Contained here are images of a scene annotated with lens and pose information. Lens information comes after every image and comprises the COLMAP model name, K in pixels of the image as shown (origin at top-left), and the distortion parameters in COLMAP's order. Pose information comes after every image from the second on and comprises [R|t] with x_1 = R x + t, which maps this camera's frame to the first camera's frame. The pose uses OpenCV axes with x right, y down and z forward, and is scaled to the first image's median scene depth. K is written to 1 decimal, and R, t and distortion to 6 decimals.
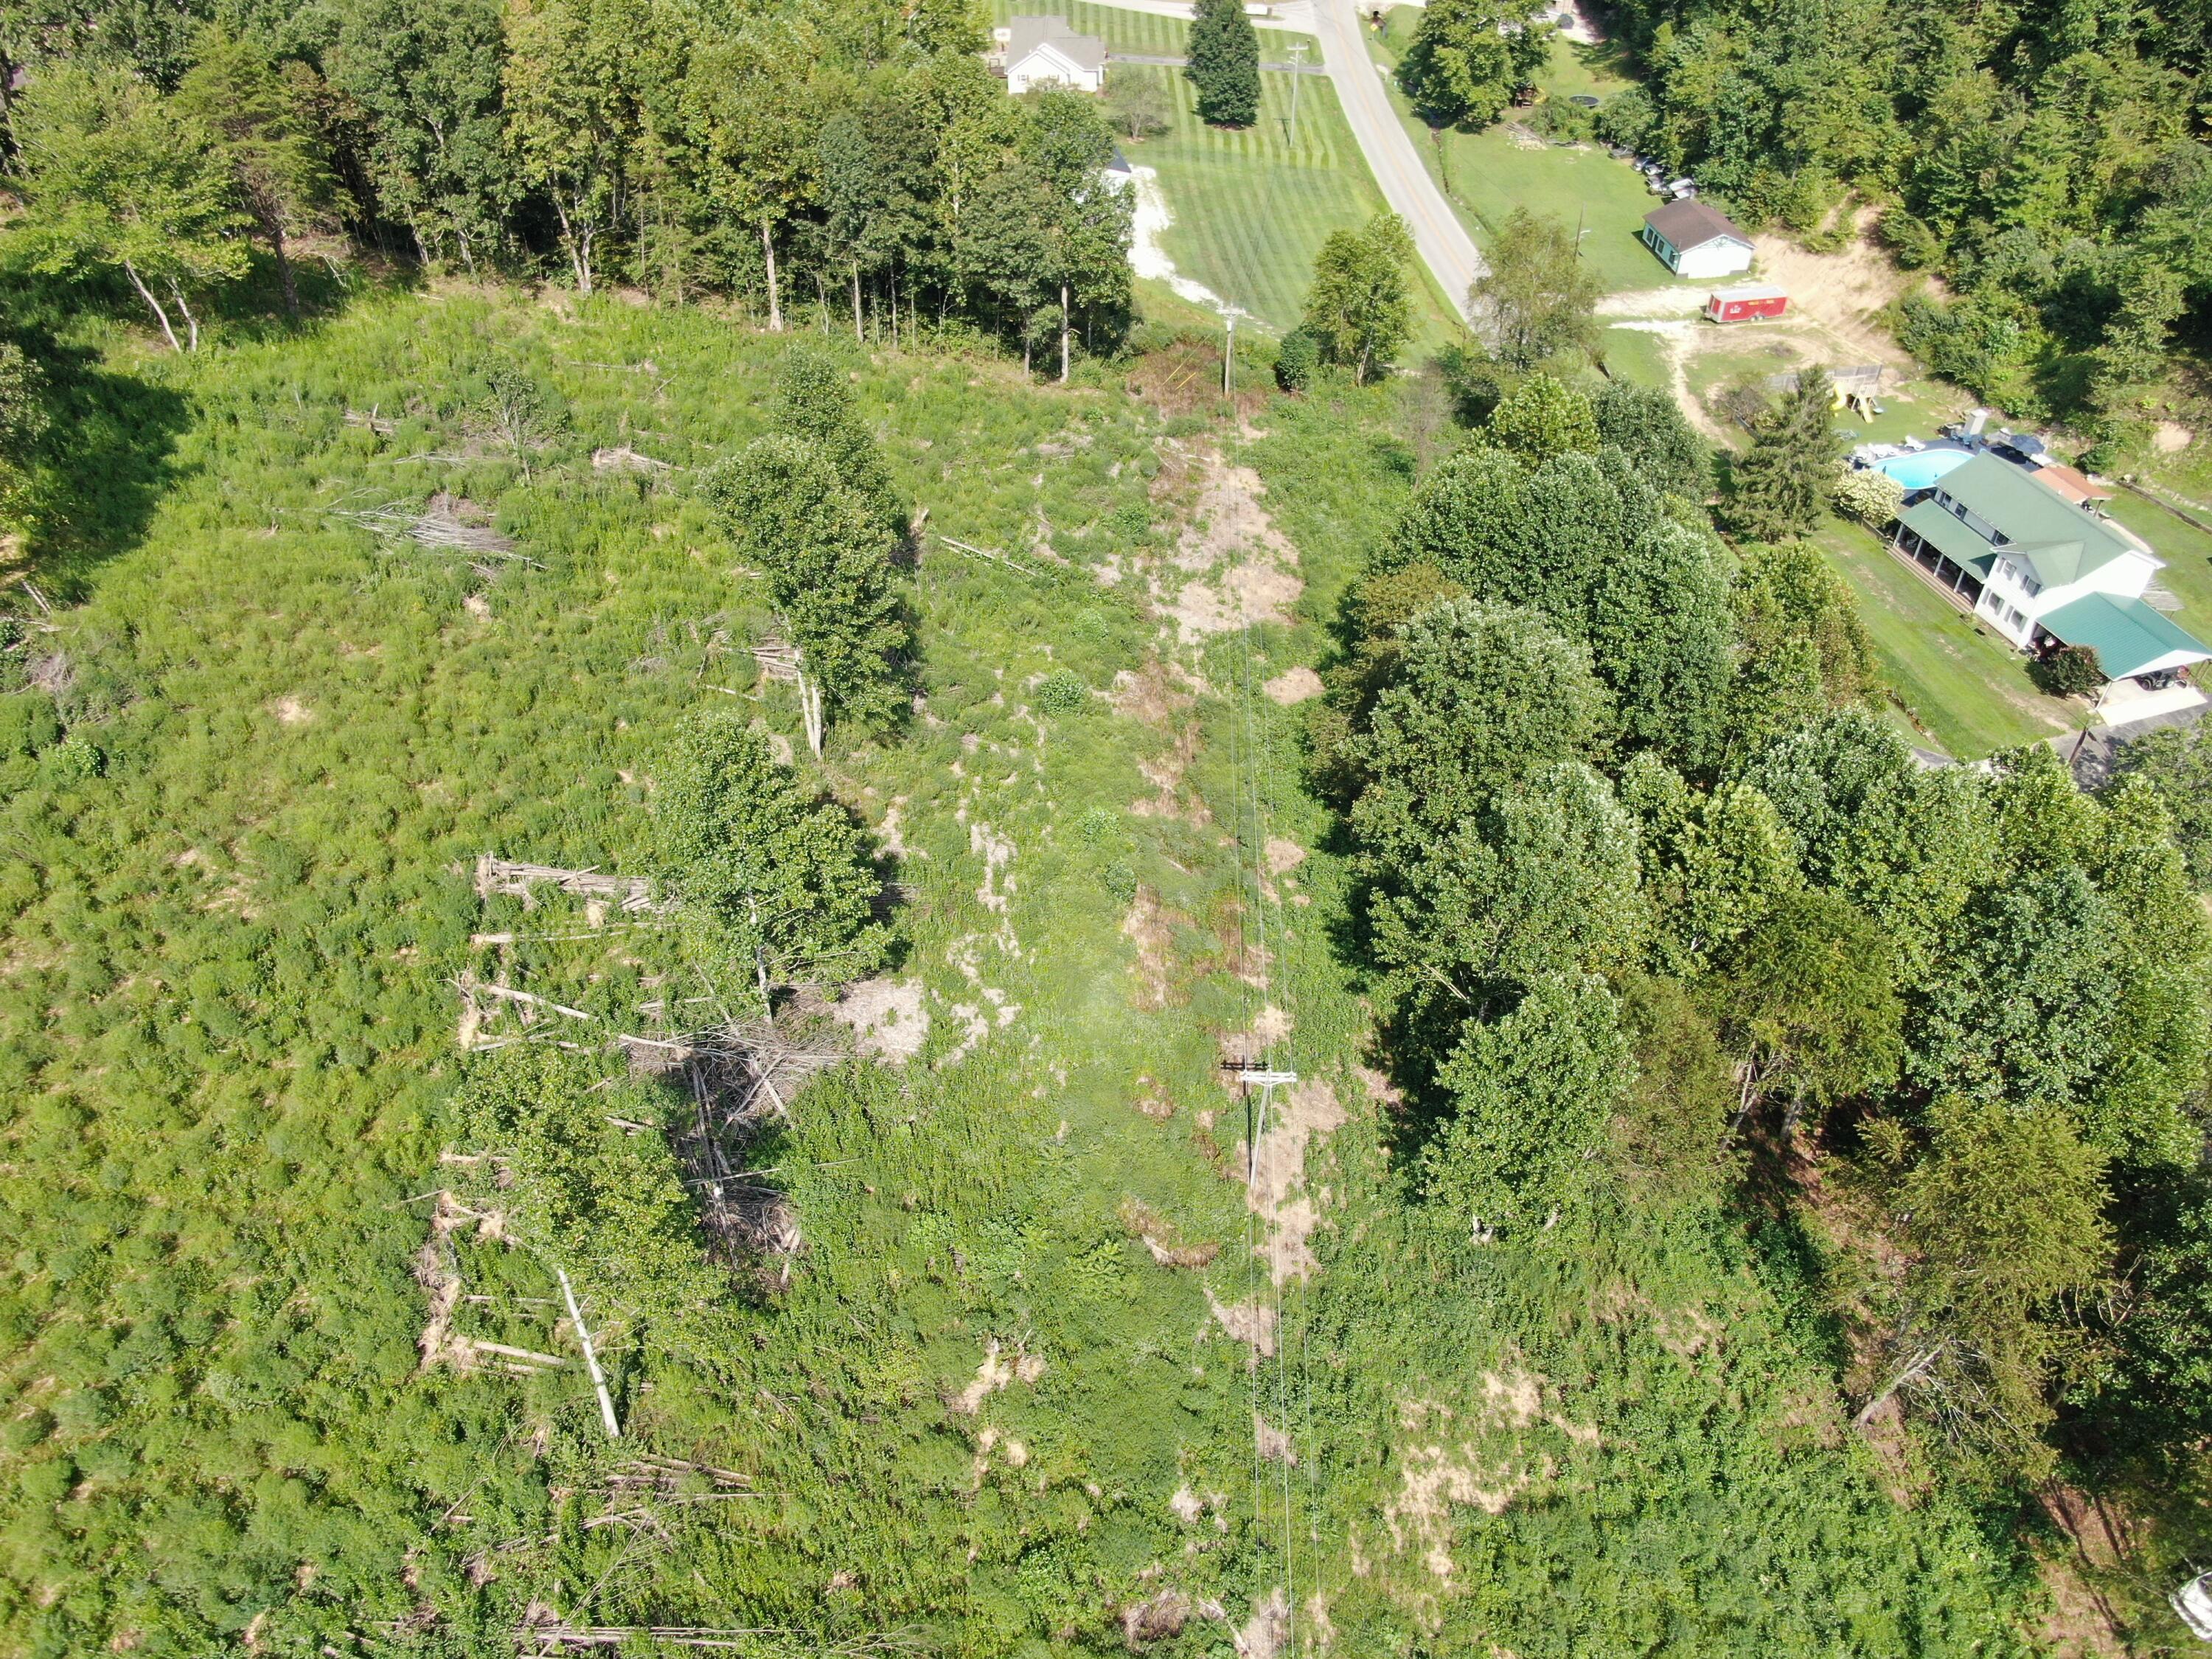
lens RADIAL K [[1600.9, 0, 1100.1], [0, 1600.9, 830.2], [0, 0, 1]] dist [-0.013654, 0.000801]
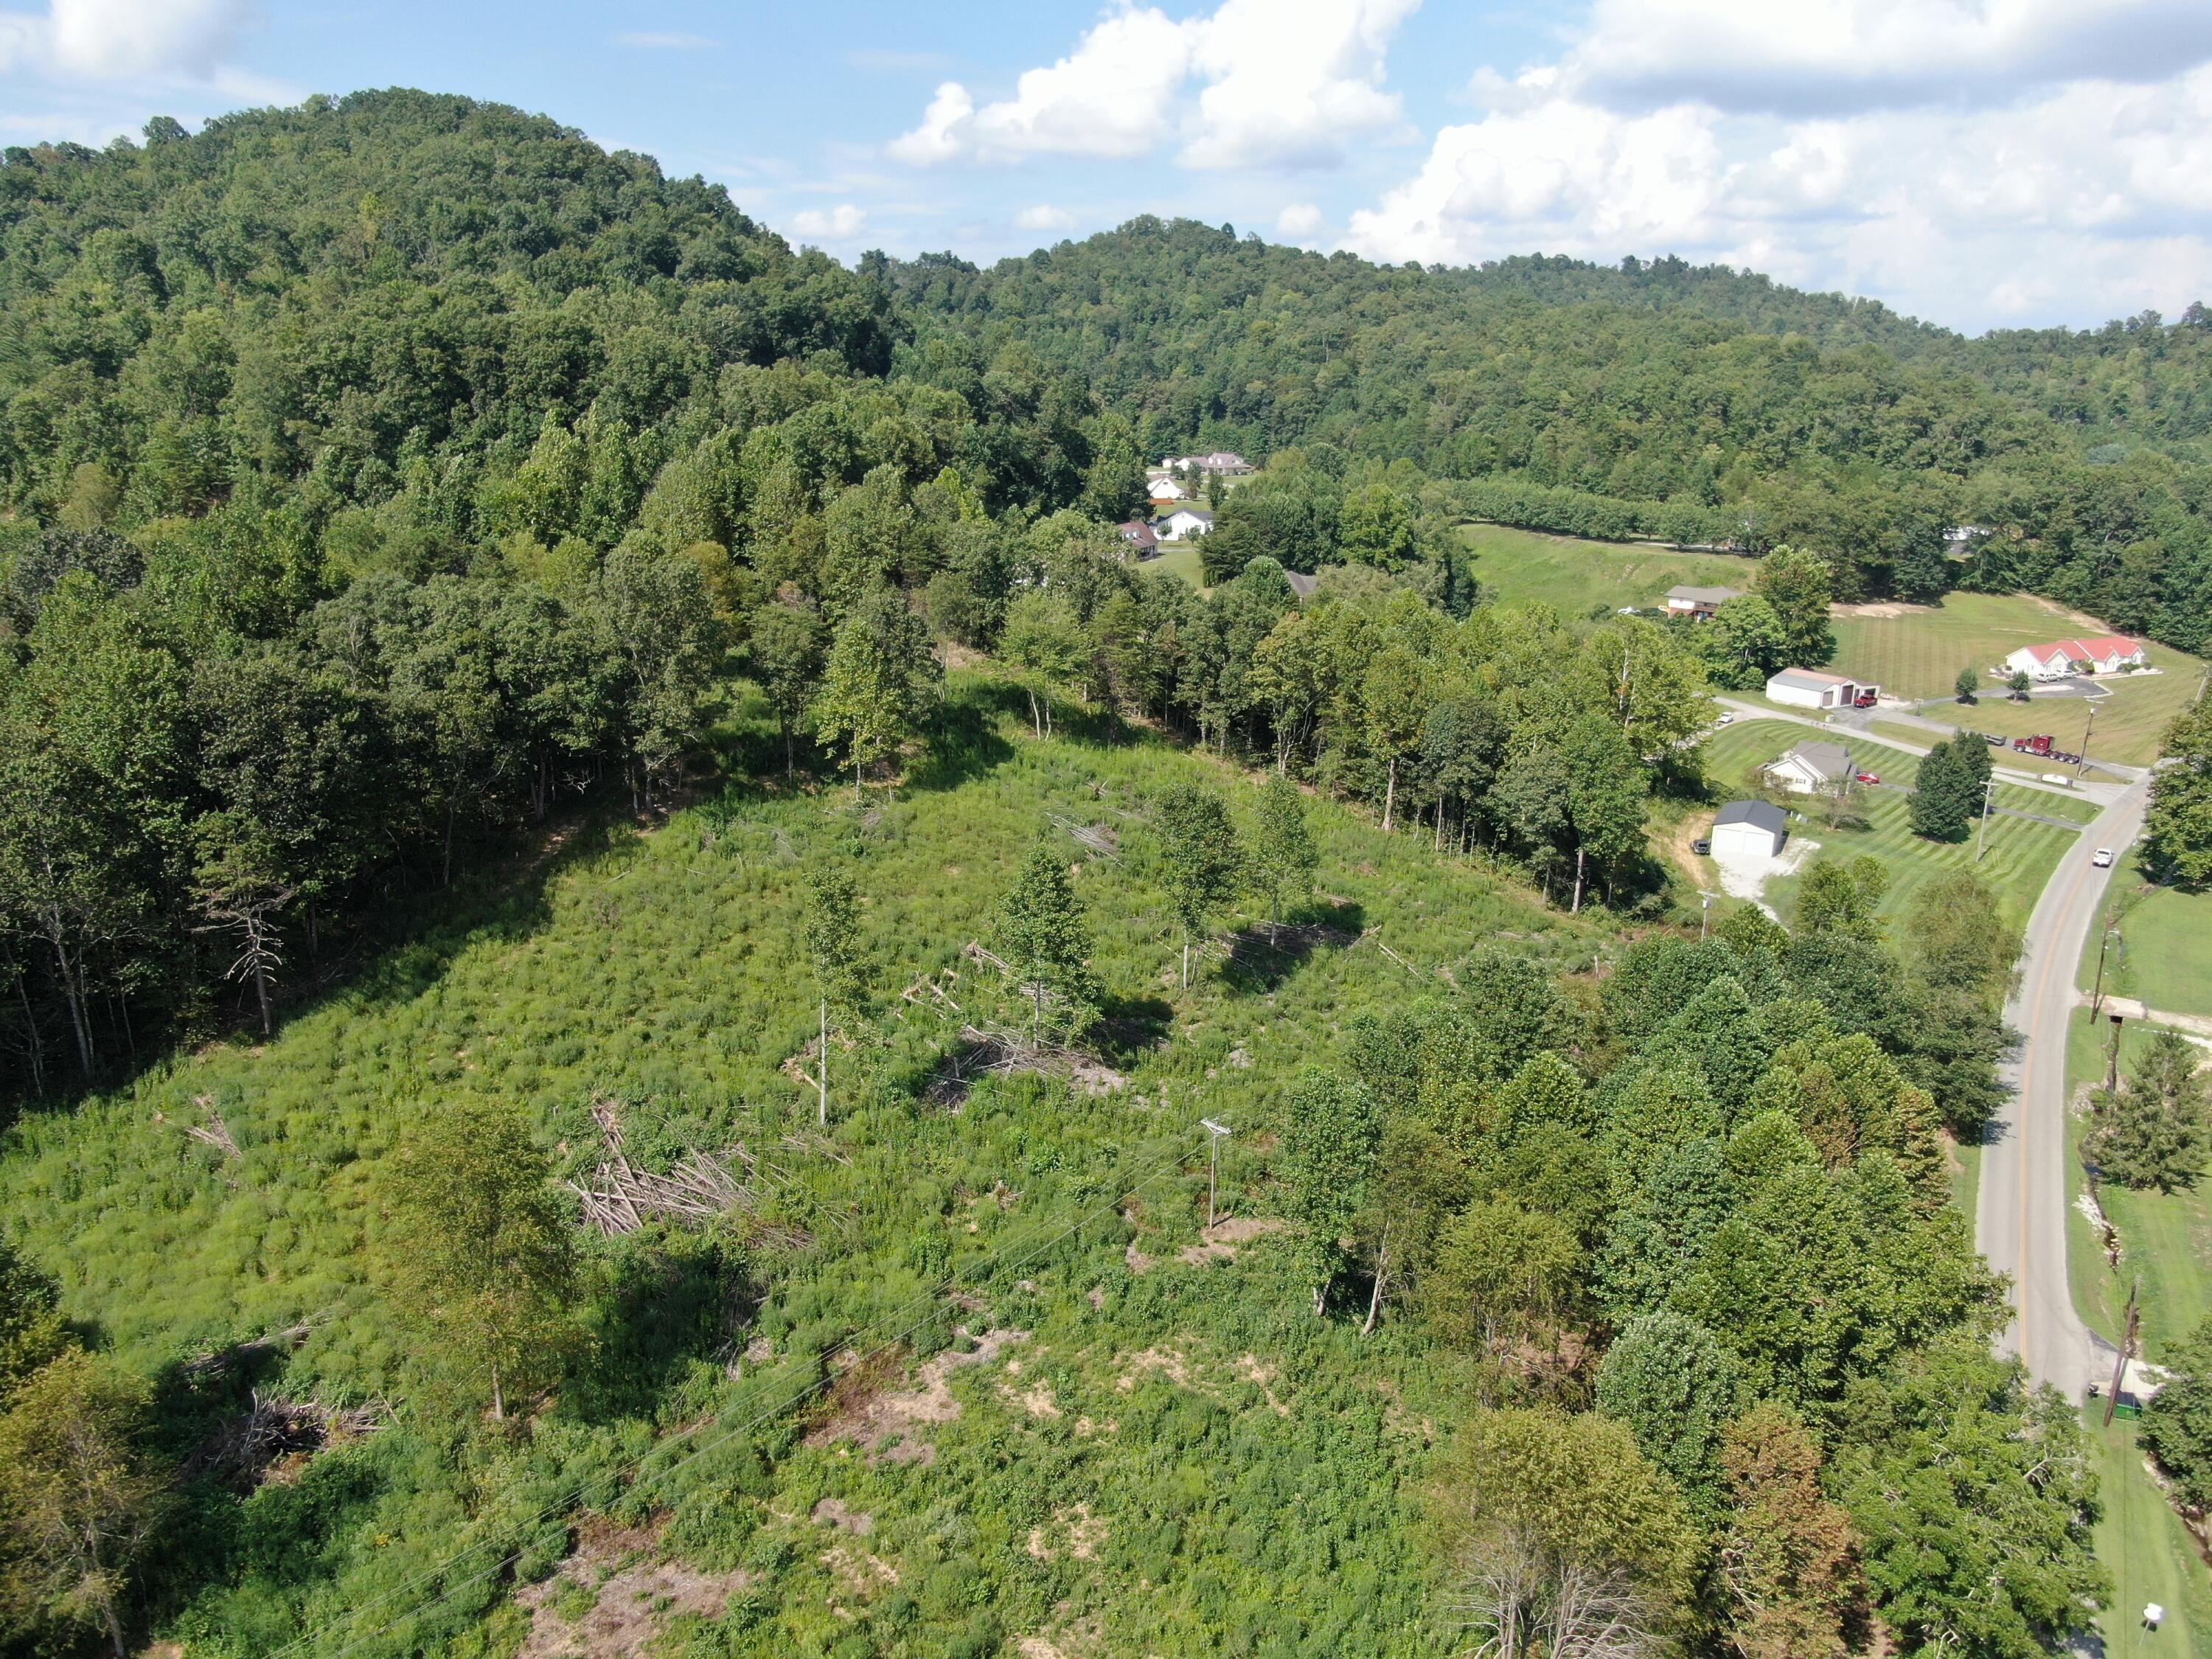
lens RADIAL K [[1586.6, 0, 1112.3], [0, 1586.6, 831.4], [0, 0, 1]] dist [-0.020167, 0.005469]
pose [[0.759719, 0.195282, -0.620235, 0.560634], [-0.443725, 0.852937, -0.274966, 0.224320], [0.475325, 0.484111, 0.734645, -0.226310]]
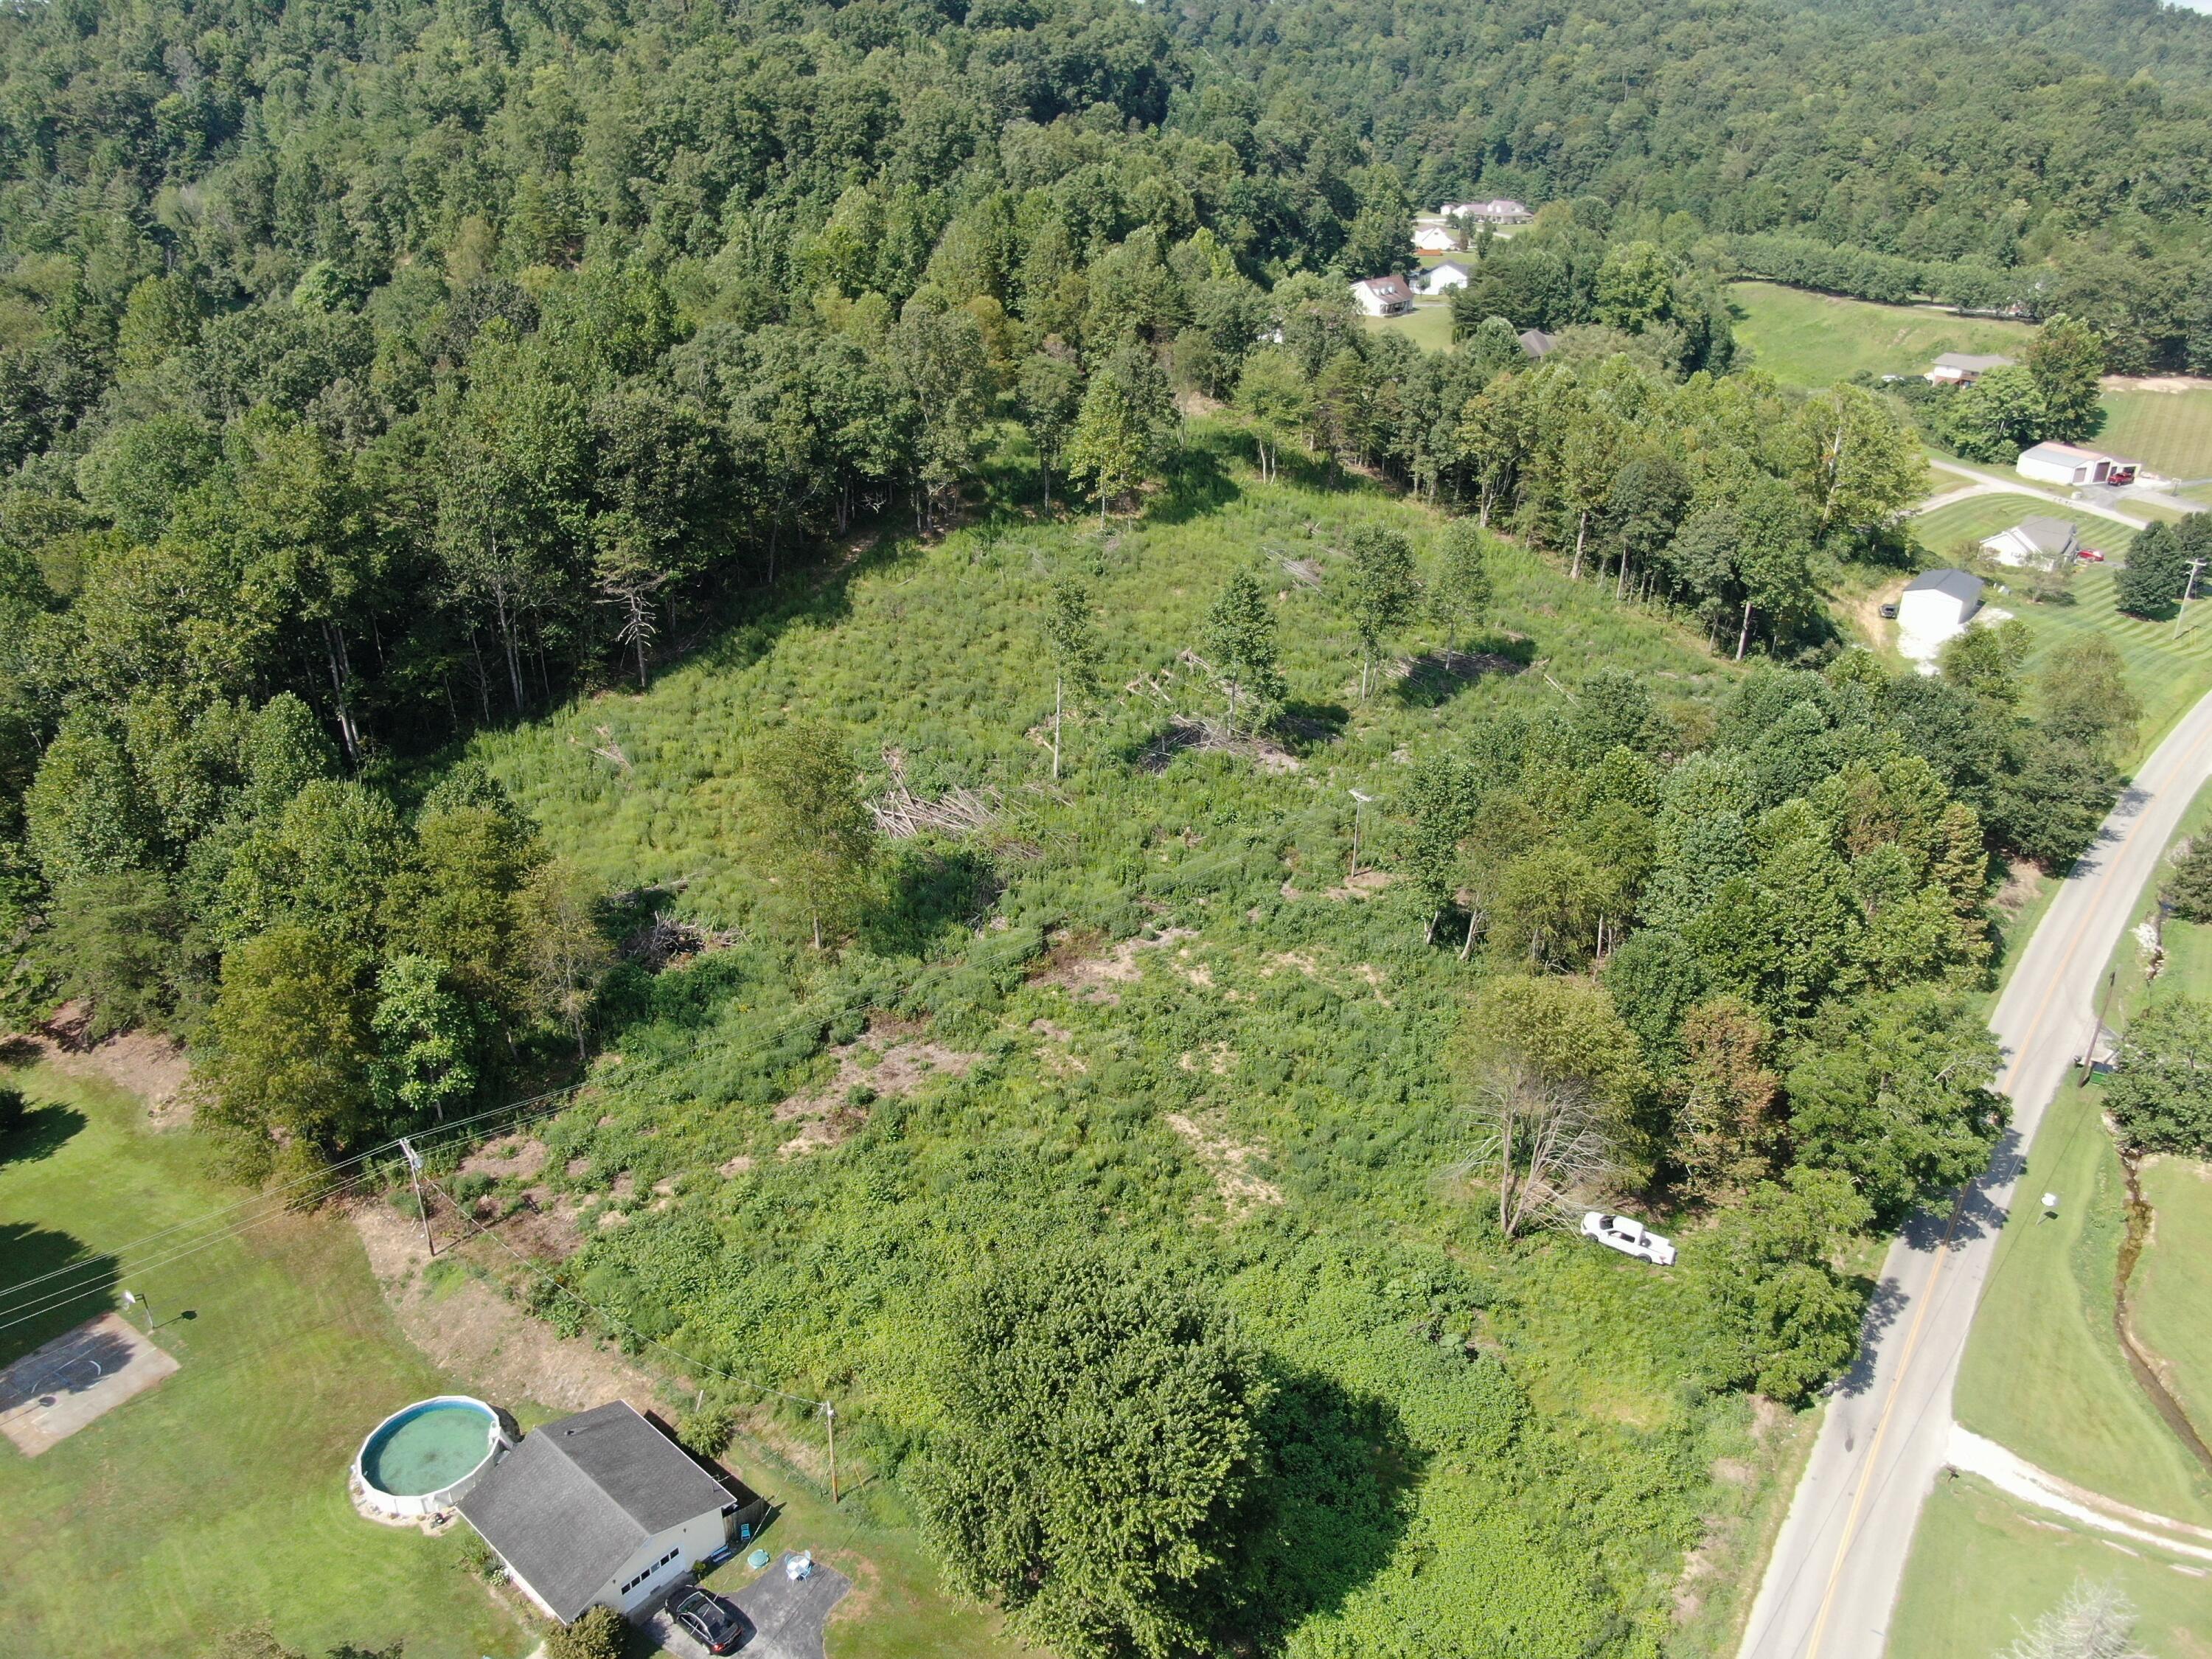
lens RADIAL K [[1586.6, 0, 1112.3], [0, 1586.6, 831.4], [0, 0, 1]] dist [-0.020167, 0.005469]
pose [[0.635826, 0.336331, -0.694699, 0.770559], [-0.521311, 0.850873, -0.065190, 0.283850], [0.569176, 0.403603, 0.716340, -0.362734]]
